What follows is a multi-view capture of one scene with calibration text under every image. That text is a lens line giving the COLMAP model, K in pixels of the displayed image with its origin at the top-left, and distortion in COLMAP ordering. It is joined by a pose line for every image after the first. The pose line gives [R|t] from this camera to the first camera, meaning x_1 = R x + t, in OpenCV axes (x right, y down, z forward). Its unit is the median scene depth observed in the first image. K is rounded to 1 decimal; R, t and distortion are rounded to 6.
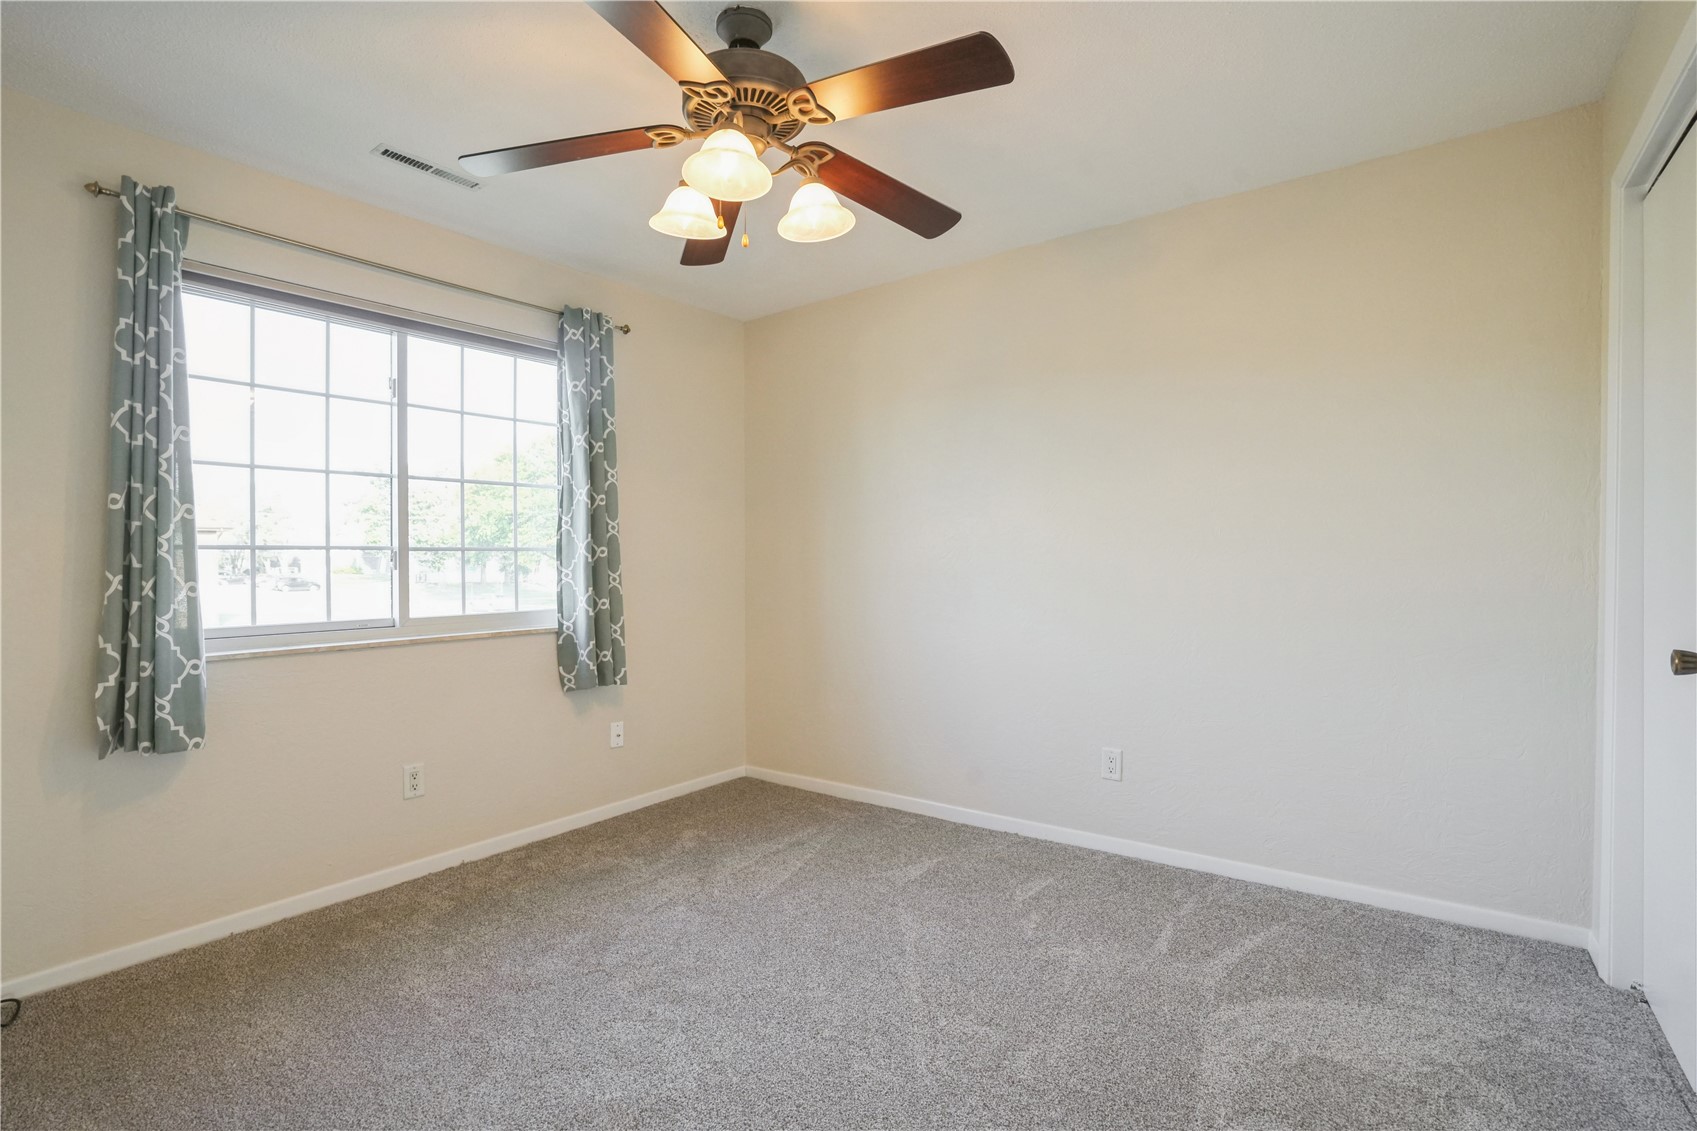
lens RADIAL K [[793.3, 0, 840.3], [0, 793.3, 581.4], [0, 0, 1]] dist [-0.043935, 0.020121]
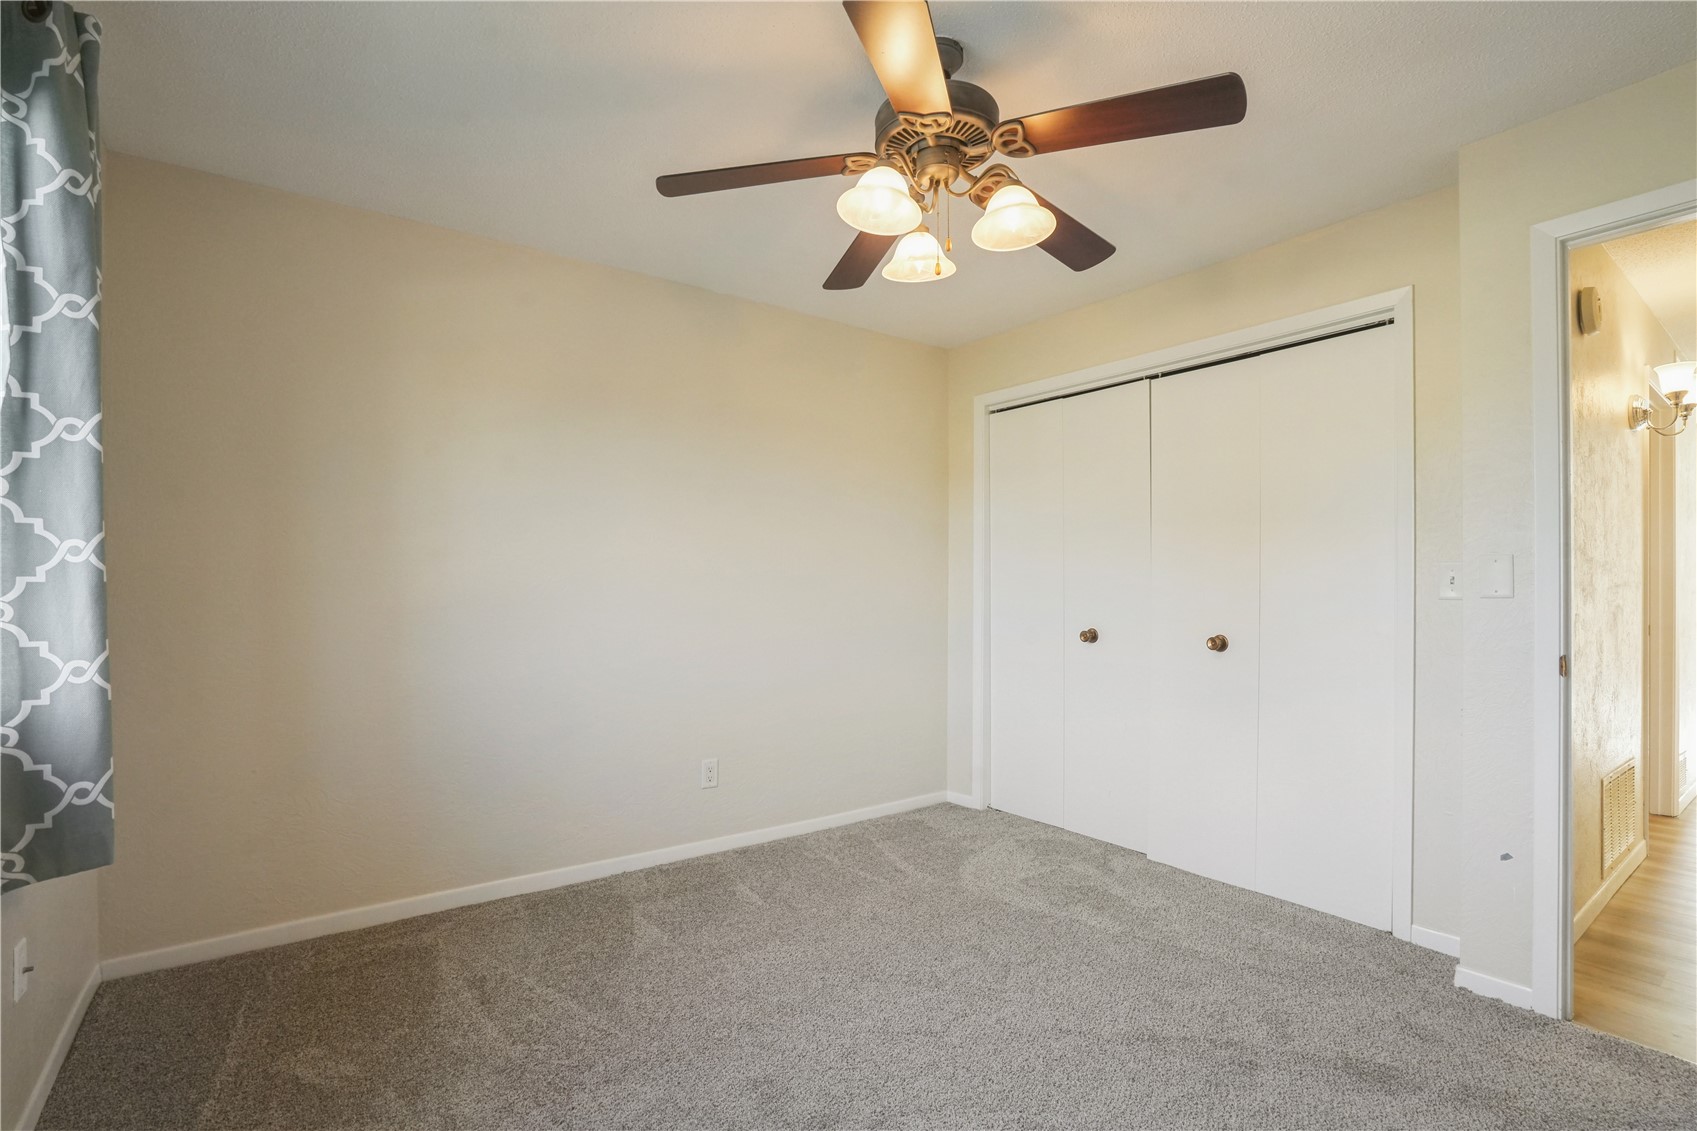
lens RADIAL K [[793.3, 0, 840.3], [0, 793.3, 581.4], [0, 0, 1]] dist [-0.043935, 0.020121]
pose [[0.266355, 0.022842, 0.963604, -0.712828], [0.008762, 0.999620, -0.026117, -0.011034], [-0.963835, 0.015399, 0.266053, 0.529983]]
